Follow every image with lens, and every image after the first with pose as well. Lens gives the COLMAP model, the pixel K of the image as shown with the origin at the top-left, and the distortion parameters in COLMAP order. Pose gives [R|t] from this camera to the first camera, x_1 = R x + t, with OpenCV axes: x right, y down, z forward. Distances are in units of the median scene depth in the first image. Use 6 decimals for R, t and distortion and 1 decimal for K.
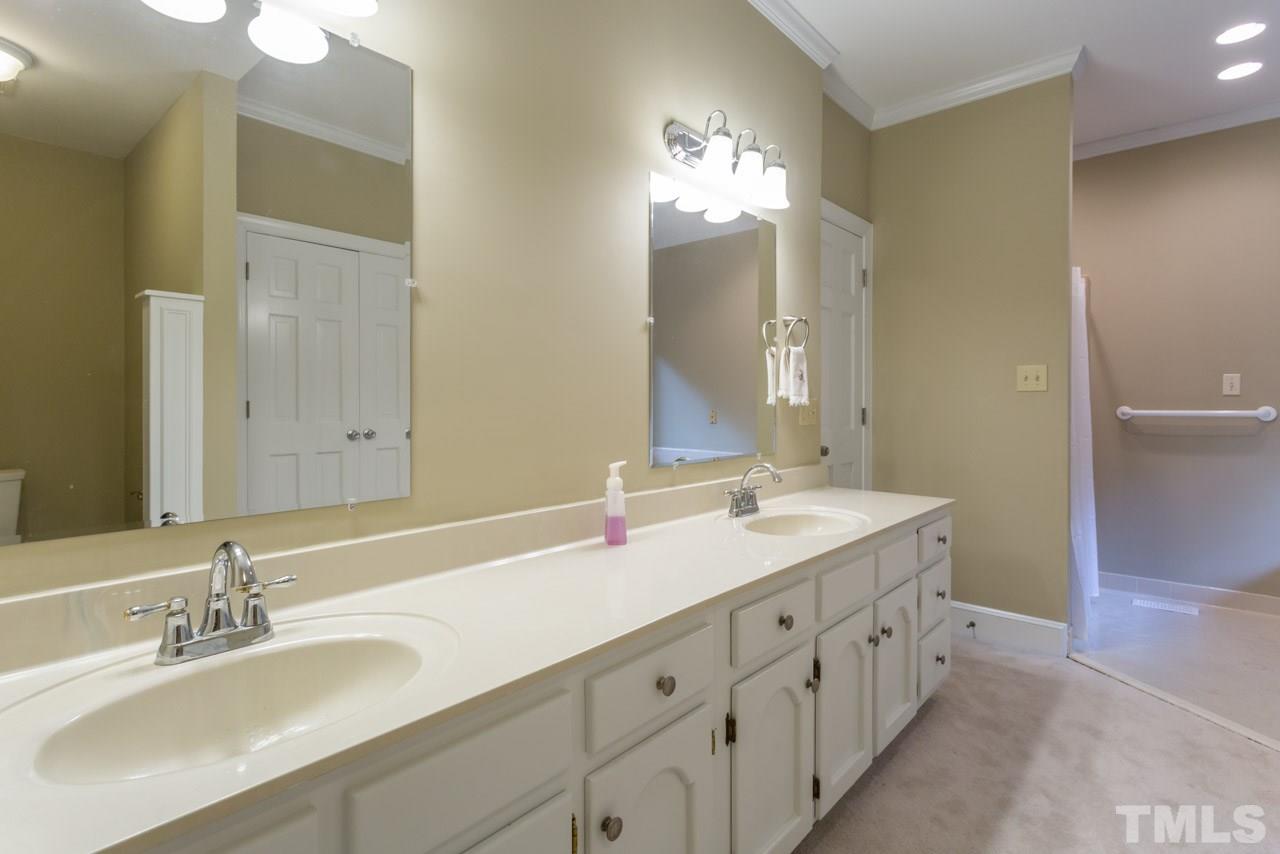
lens RADIAL K [[604.8, 0, 641.5], [0, 604.8, 413.6], [0, 0, 1]] dist [-0.015464, 0.000167]
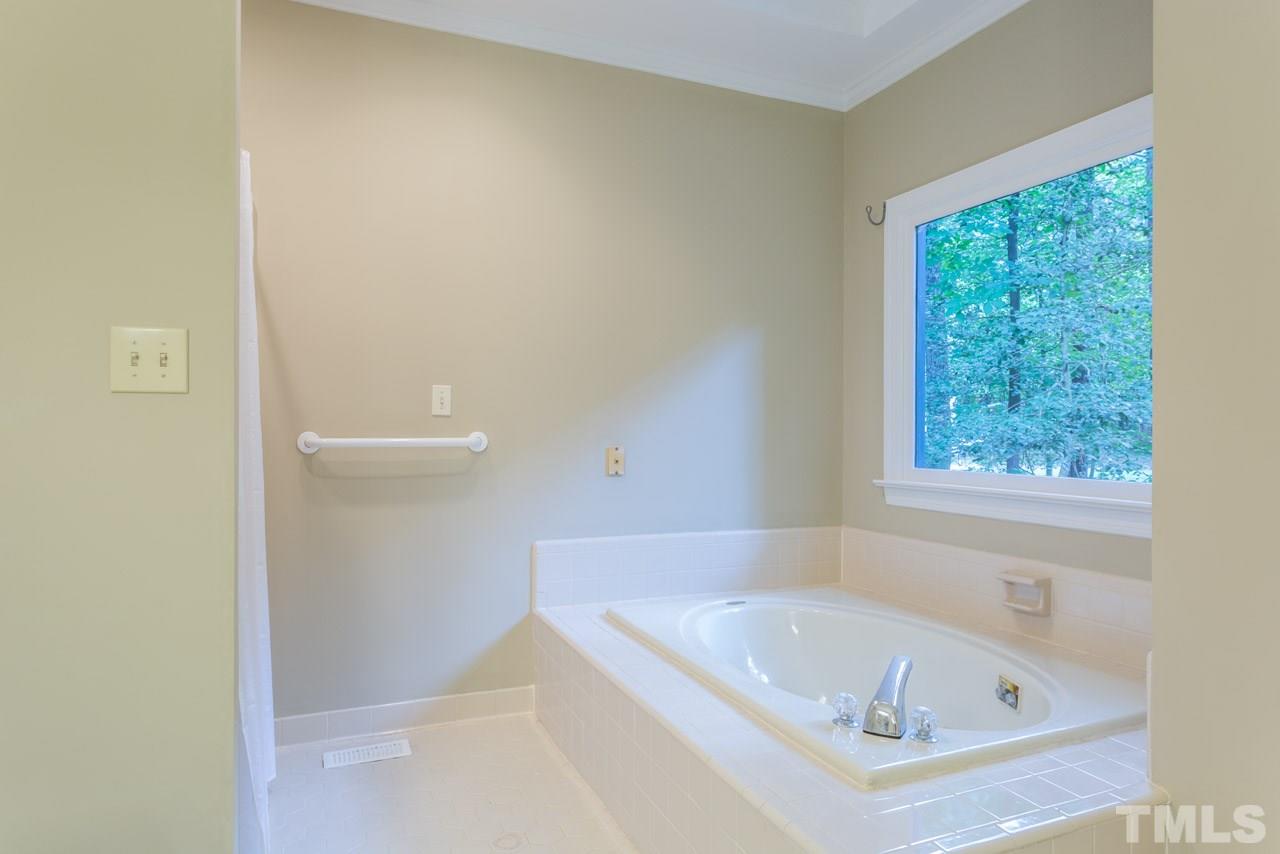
lens RADIAL K [[752.2, 0, 637.7], [0, 752.2, 428.8], [0, 0, 1]] dist [-0.022117, -0.001039]
pose [[0.412700, 0.004994, 0.910854, 0.290405], [0.012539, 0.999859, -0.011163, -0.002962], [-0.910781, 0.016028, 0.412579, 0.437113]]
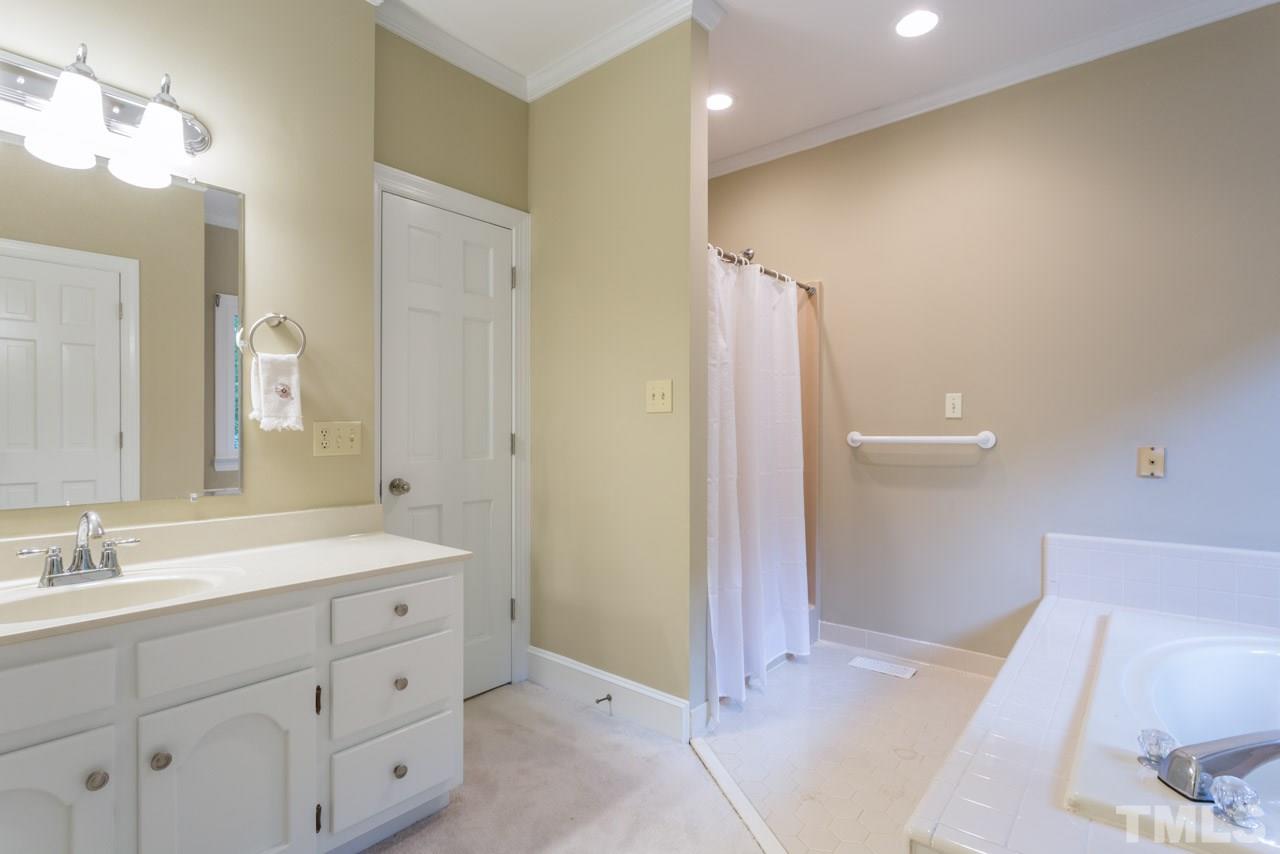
lens RADIAL K [[615.1, 0, 641.7], [0, 615.1, 437.7], [0, 0, 1]] dist [-0.017886, 0.001210]
pose [[0.998863, -0.001963, 0.047635, 0.512969], [0.002291, 0.999974, -0.006822, 0.002012], [-0.047621, 0.006923, 0.998842, 0.149998]]
